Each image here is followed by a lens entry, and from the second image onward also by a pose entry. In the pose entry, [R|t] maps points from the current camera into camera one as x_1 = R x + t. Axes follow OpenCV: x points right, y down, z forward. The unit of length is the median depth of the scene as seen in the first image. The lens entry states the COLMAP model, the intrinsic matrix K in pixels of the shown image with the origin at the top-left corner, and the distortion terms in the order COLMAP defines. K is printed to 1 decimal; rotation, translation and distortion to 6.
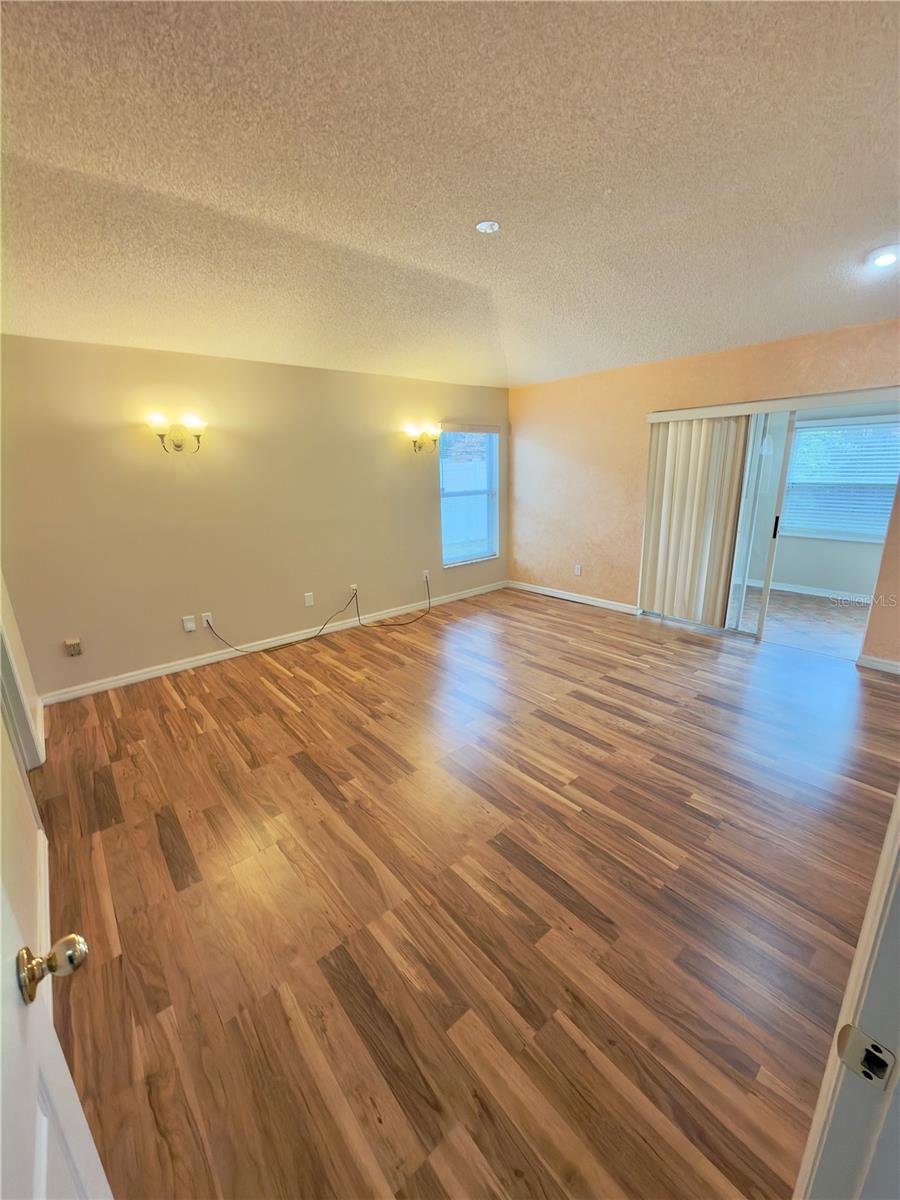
lens RADIAL K [[478.5, 0, 449.2], [0, 478.5, 600.9], [0, 0, 1]] dist [-0.001650, 0.000211]
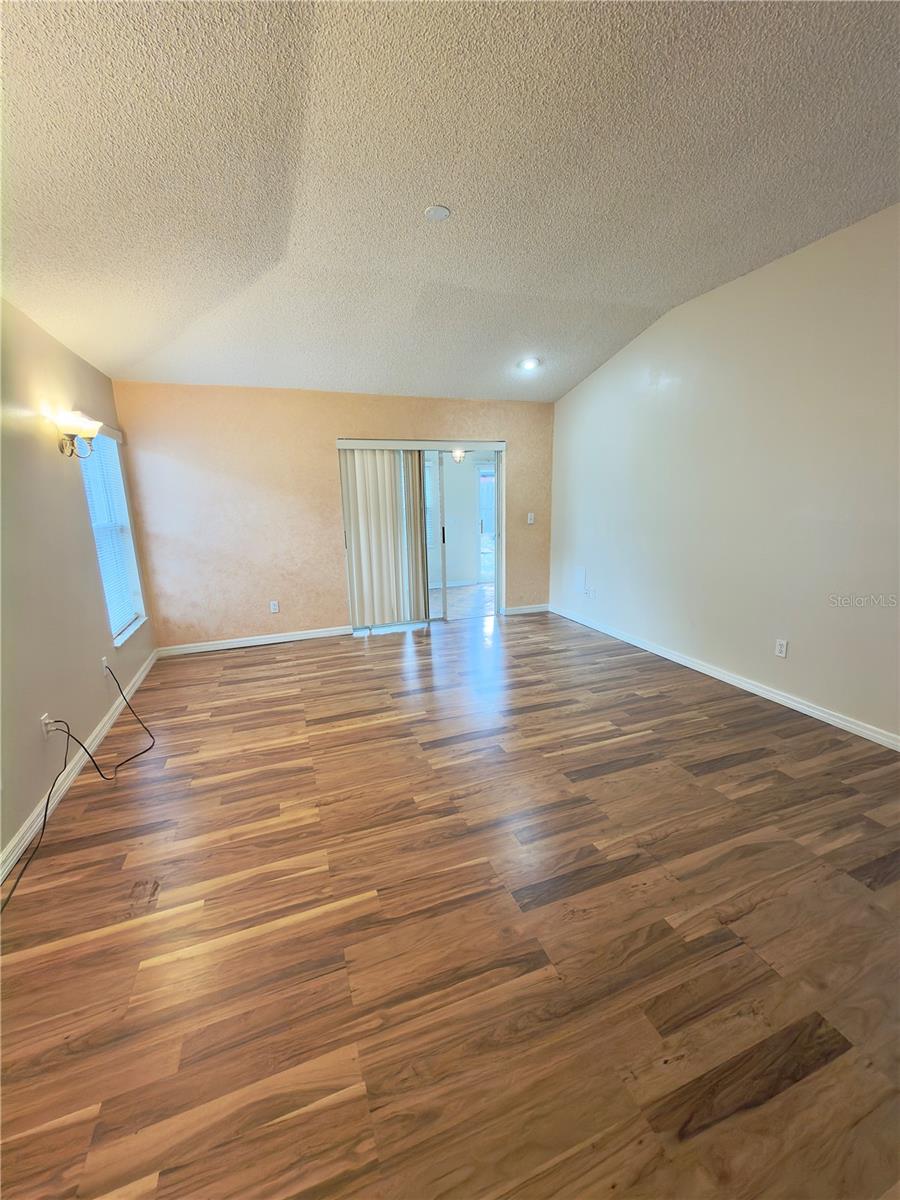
lens RADIAL K [[478.5, 0, 449.2], [0, 478.5, 600.9], [0, 0, 1]] dist [-0.001650, 0.000211]
pose [[0.337607, -0.183824, 0.923163, -0.615687], [0.267516, 0.959042, 0.093136, -0.101163], [-0.902473, 0.215518, 0.372955, 0.547233]]
